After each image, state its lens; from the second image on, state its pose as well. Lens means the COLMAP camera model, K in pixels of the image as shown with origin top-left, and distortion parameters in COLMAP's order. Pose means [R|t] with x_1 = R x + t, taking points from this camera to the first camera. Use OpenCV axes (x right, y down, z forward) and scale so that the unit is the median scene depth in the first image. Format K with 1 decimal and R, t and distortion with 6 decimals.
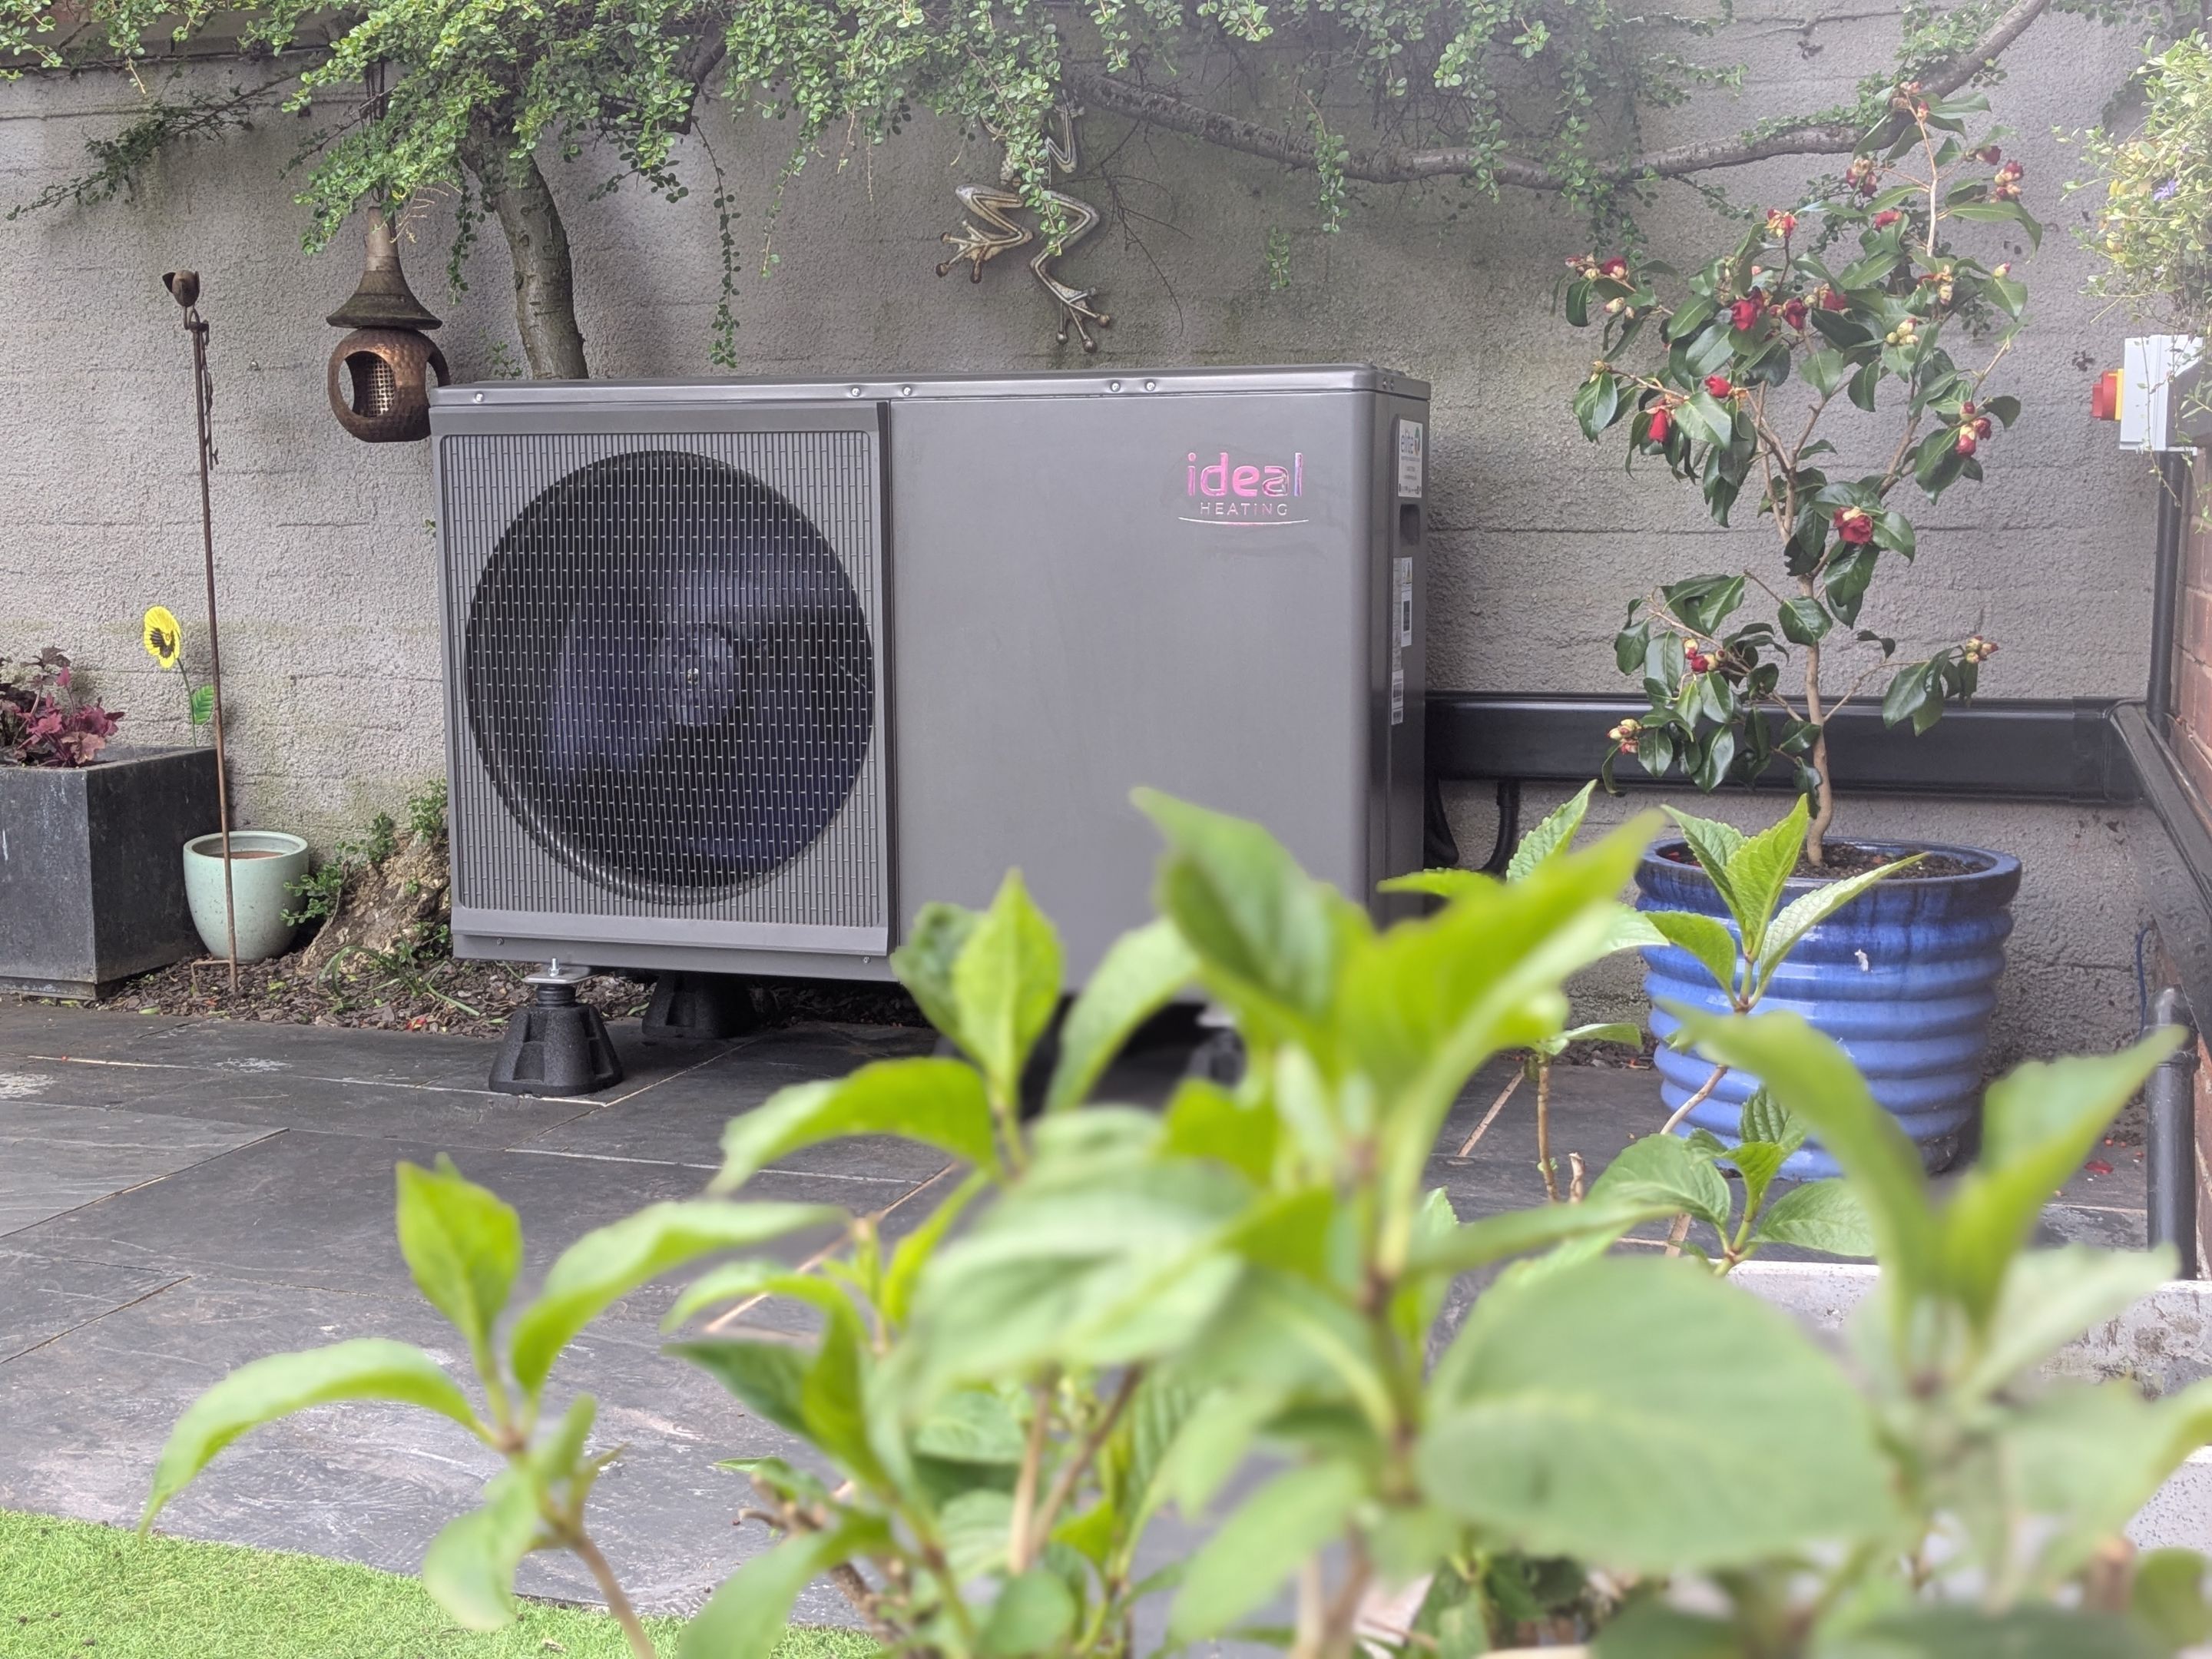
lens RADIAL K [[2612.6, 0, 1106.0], [0, 2612.6, 829.5], [0, 0, 1]] dist [0.090894, -0.210057]
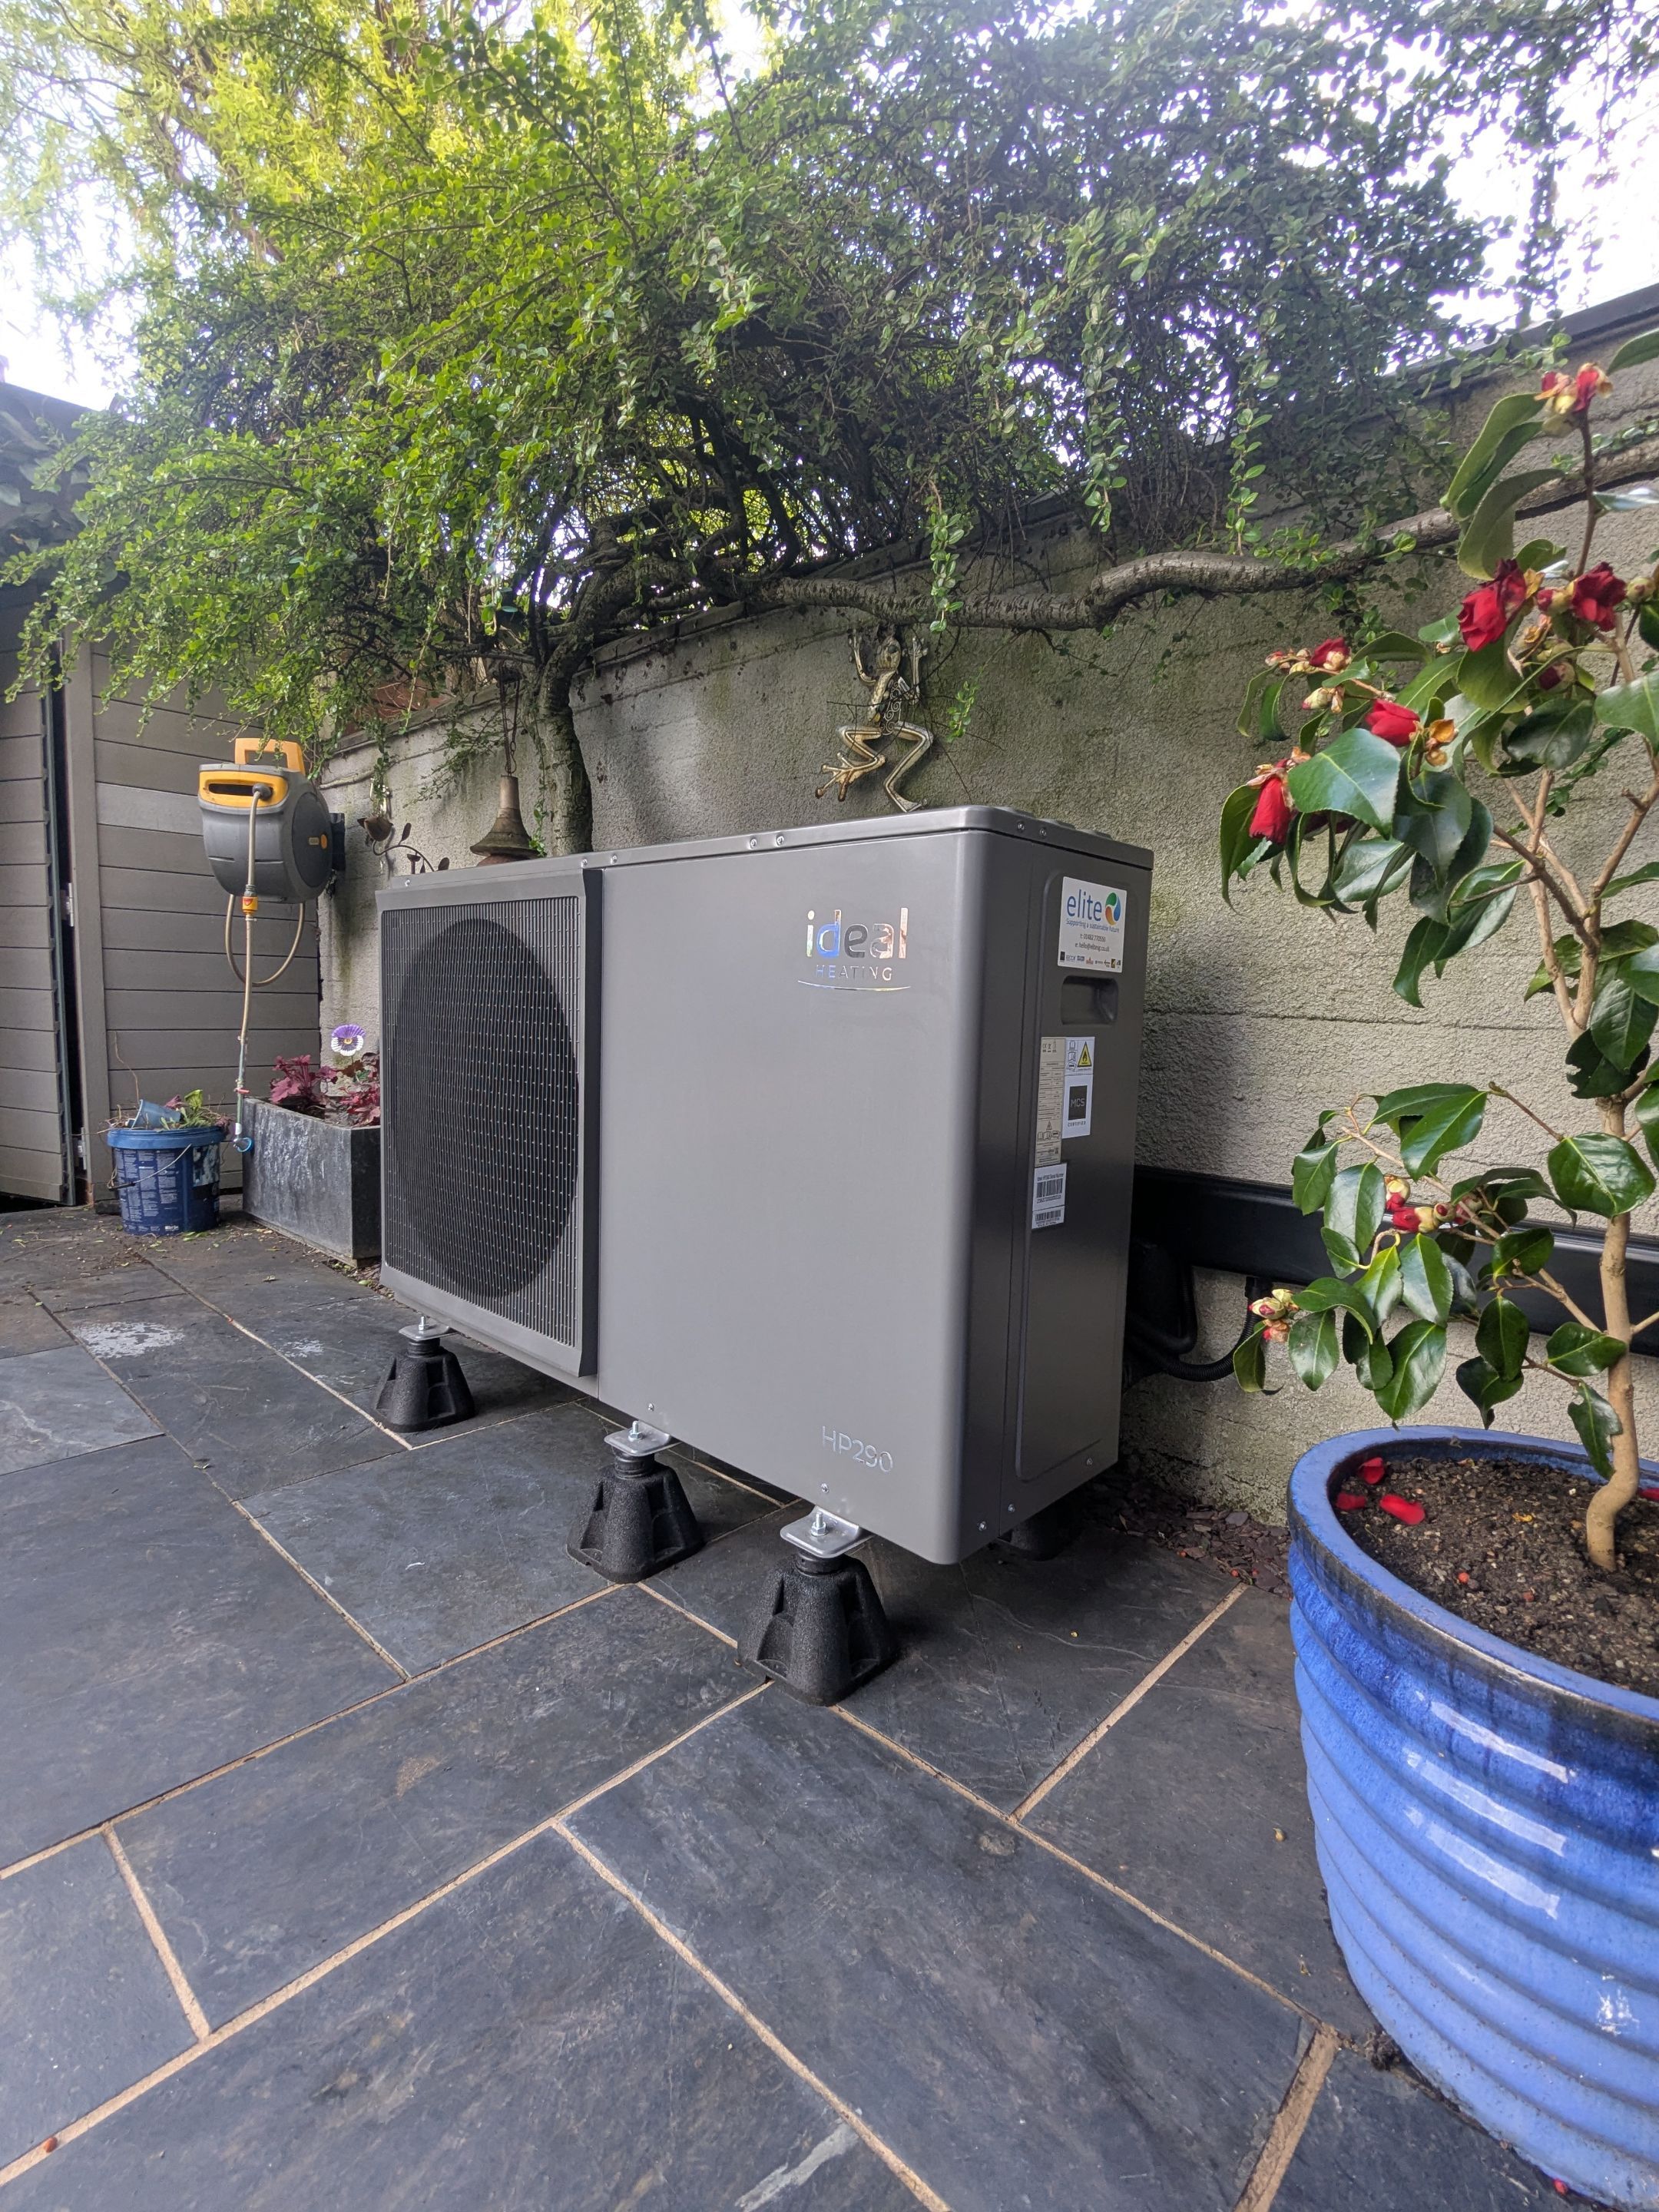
lens RADIAL K [[1046.1, 0, 832.5], [0, 1046.1, 1092.5], [0, 0, 1]] dist [-0.001998, 0.000522]
pose [[0.906554, 0.071094, -0.416059, 0.187368], [-0.087733, 0.995923, -0.020984, -0.070835], [0.412871, 0.055525, 0.909095, 0.648886]]
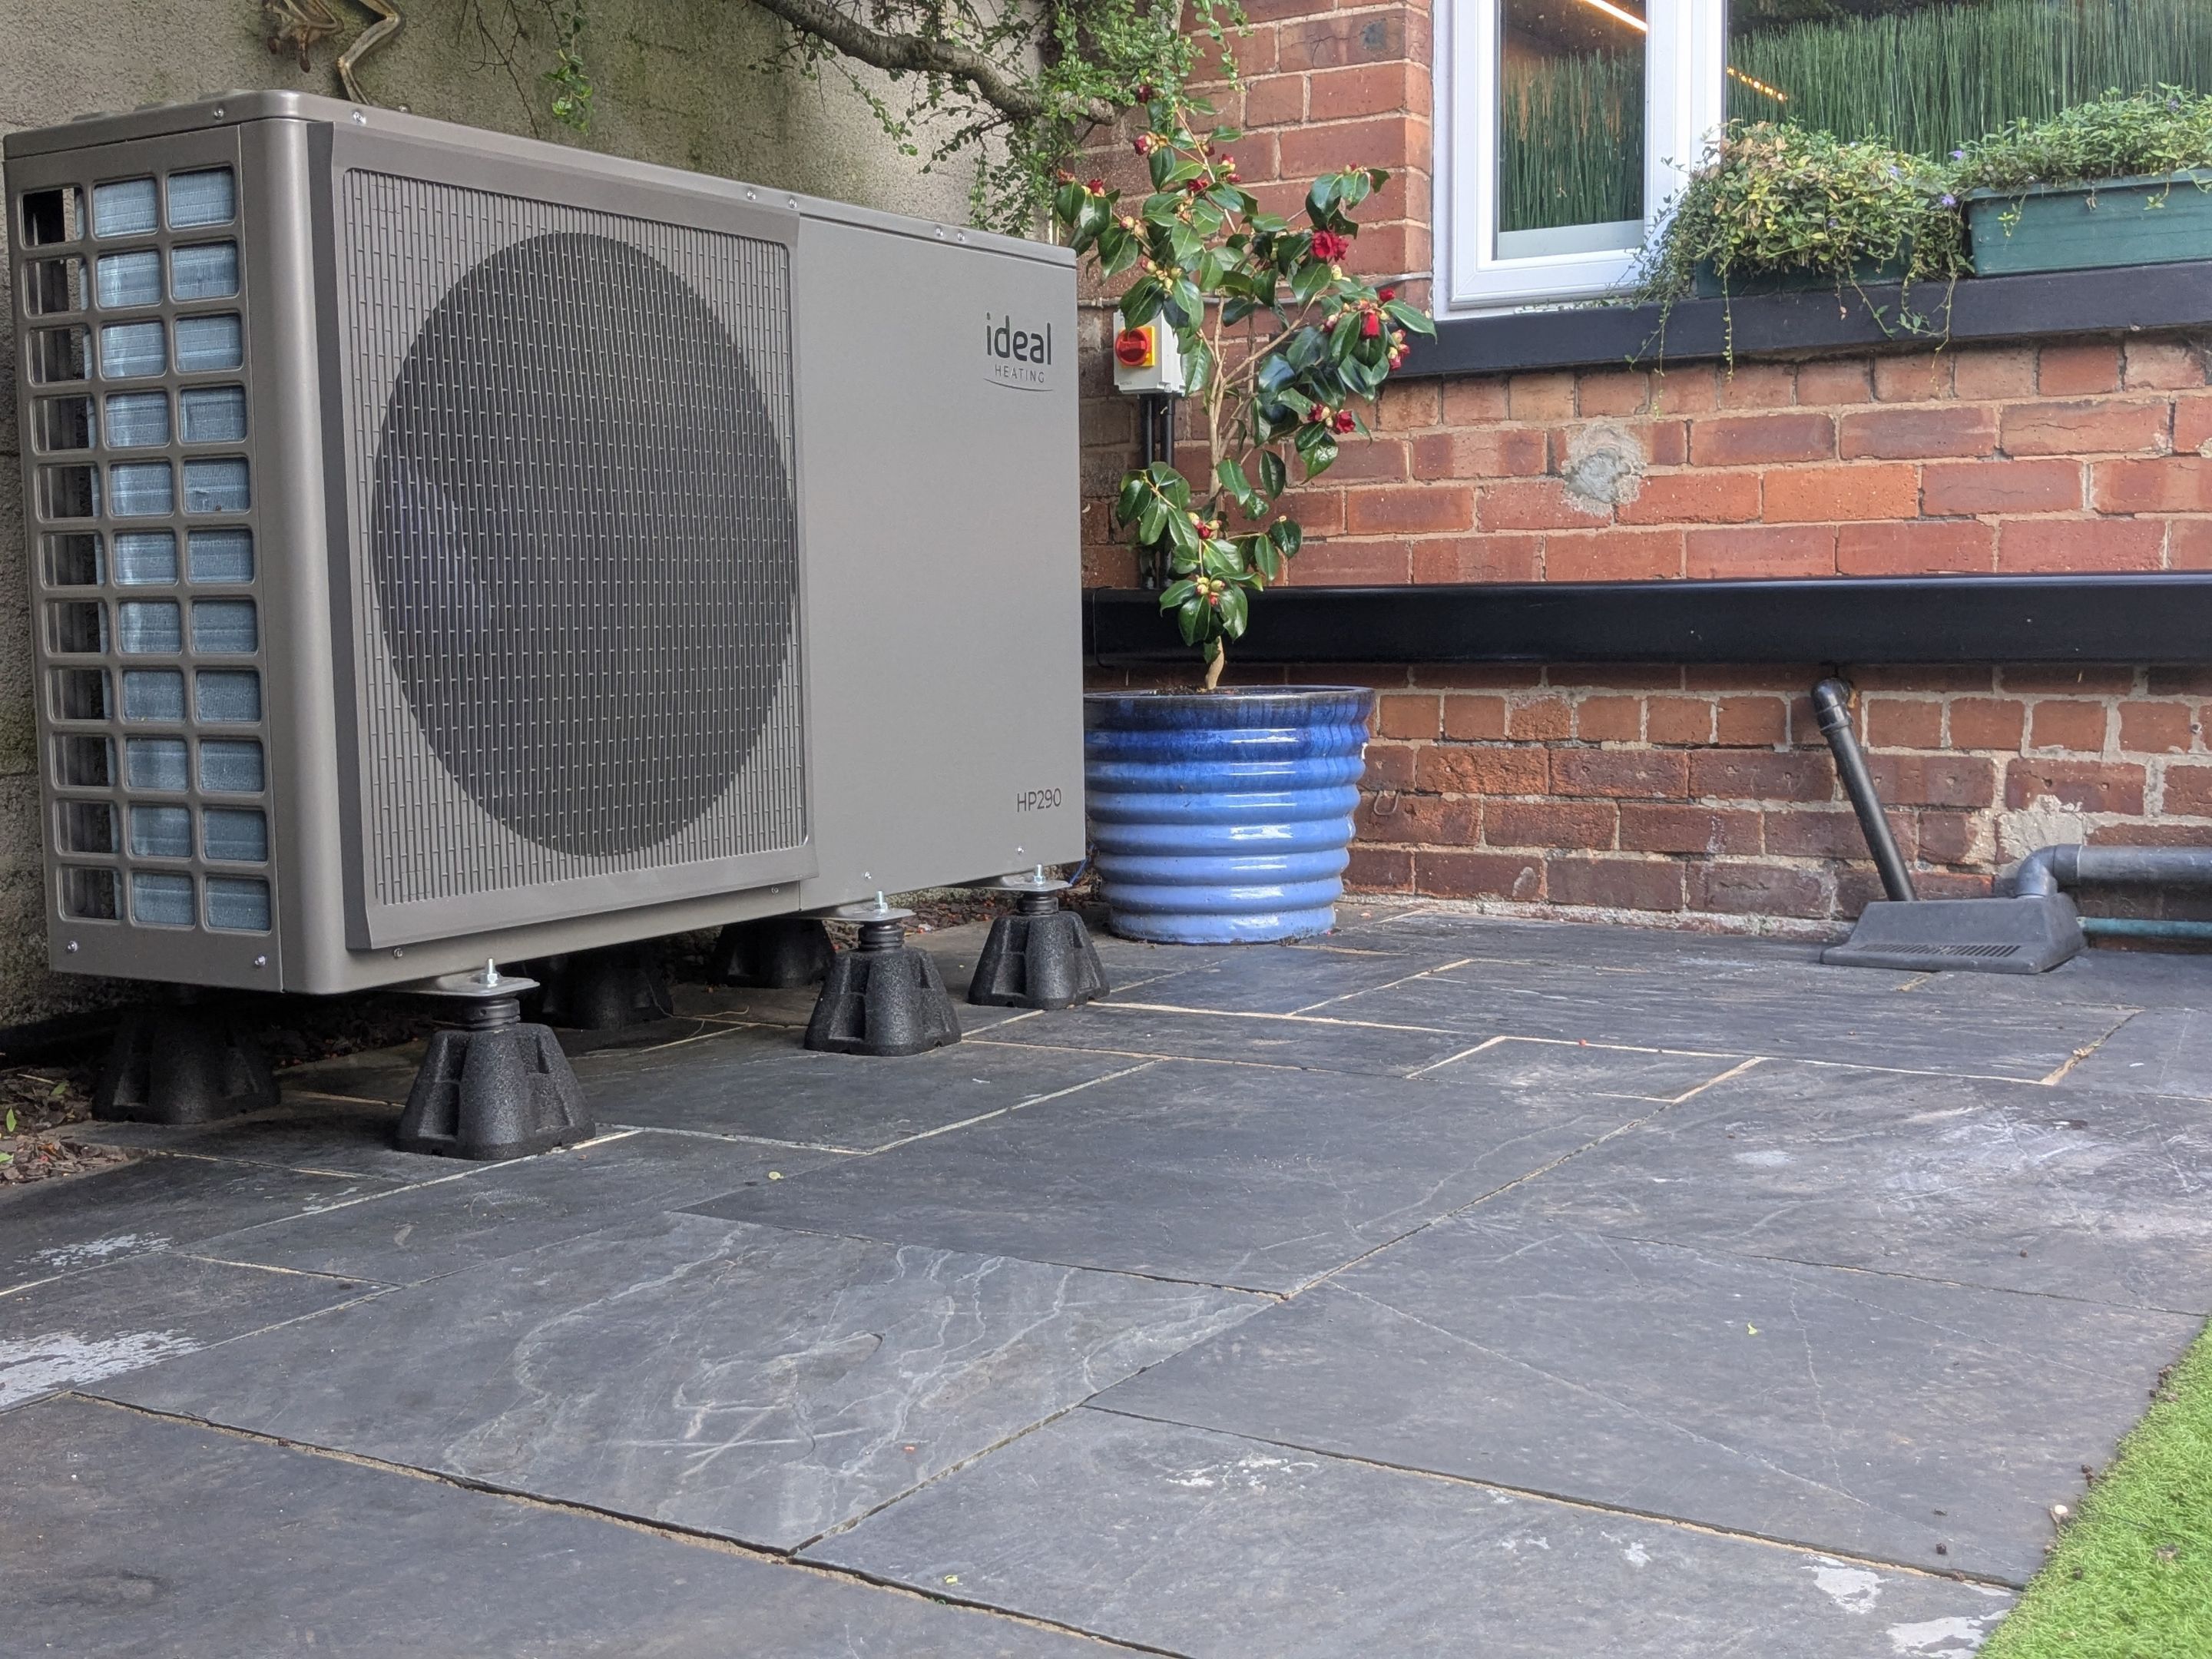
lens RADIAL K [[2588.9, 0, 1101.1], [0, 2588.9, 865.8], [0, 0, 1]] dist [0.104079, -0.277279]
pose [[0.230014, -0.097557, 0.968285, -0.883642], [0.135497, 0.988482, 0.067404, 0.000760], [-0.963708, 0.115696, 0.240583, 0.722393]]
